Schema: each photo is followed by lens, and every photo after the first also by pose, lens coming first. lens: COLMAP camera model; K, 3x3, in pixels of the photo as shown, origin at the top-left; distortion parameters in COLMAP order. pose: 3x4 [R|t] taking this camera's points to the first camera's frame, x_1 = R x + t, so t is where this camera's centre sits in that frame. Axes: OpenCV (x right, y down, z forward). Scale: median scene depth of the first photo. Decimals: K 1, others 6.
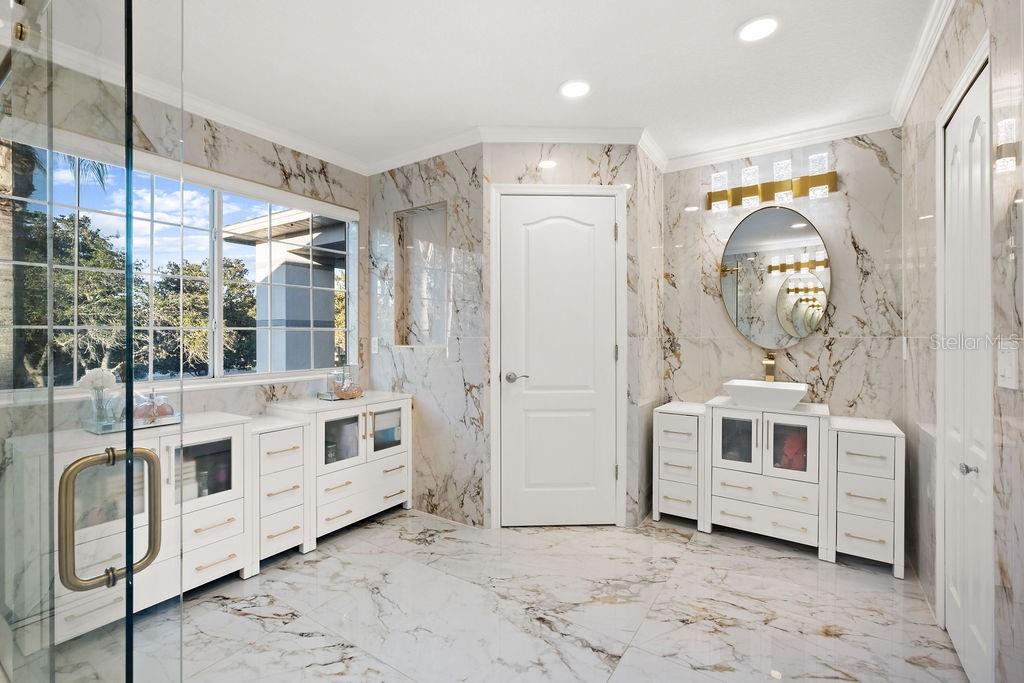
lens RADIAL K [[450.6, 0, 511.8], [0, 450.6, 337.0], [0, 0, 1]] dist [-0.001190, 0.000445]
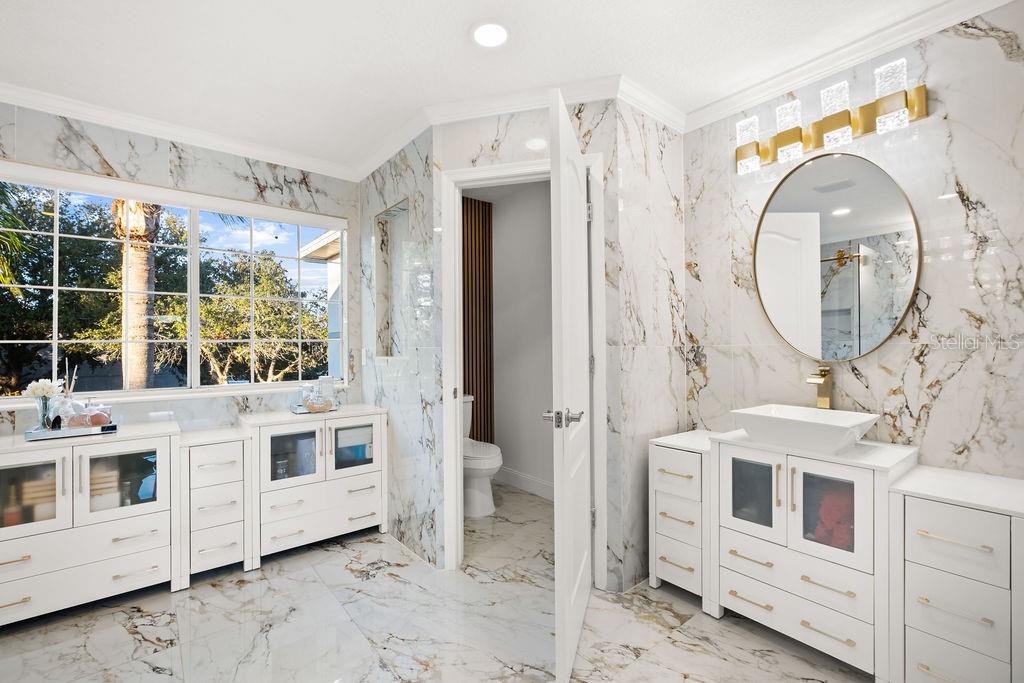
lens RADIAL K [[450.6, 0, 512.6], [0, 450.6, 342.8], [0, 0, 1]] dist [-0.001190, 0.000445]
pose [[0.954619, -0.010854, -0.297631, 0.339914], [0.008384, 0.999919, -0.009573, 0.000757], [0.297711, 0.006643, 0.954633, 0.211762]]
